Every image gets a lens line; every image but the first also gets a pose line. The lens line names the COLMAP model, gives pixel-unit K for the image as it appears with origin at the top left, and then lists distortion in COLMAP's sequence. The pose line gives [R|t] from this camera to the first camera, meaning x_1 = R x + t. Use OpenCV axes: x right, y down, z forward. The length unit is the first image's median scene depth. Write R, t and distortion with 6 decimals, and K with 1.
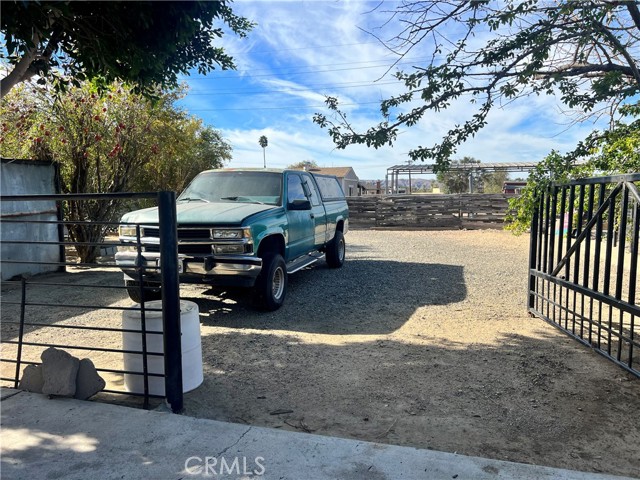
lens RADIAL K [[481.0, 0, 320.7], [0, 481.0, 239.8], [0, 0, 1]] dist [0.054467, -0.059973]
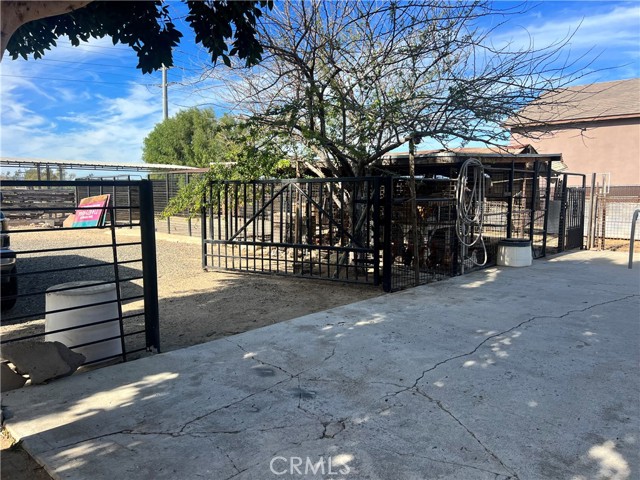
lens RADIAL K [[481.0, 0, 318.5], [0, 481.0, 240.0], [0, 0, 1]] dist [0.054467, -0.059973]
pose [[0.444321, -0.079728, 0.892313, -1.371498], [0.080190, 0.995573, 0.049024, 0.031651], [-0.892272, 0.049772, 0.448747, 0.047937]]
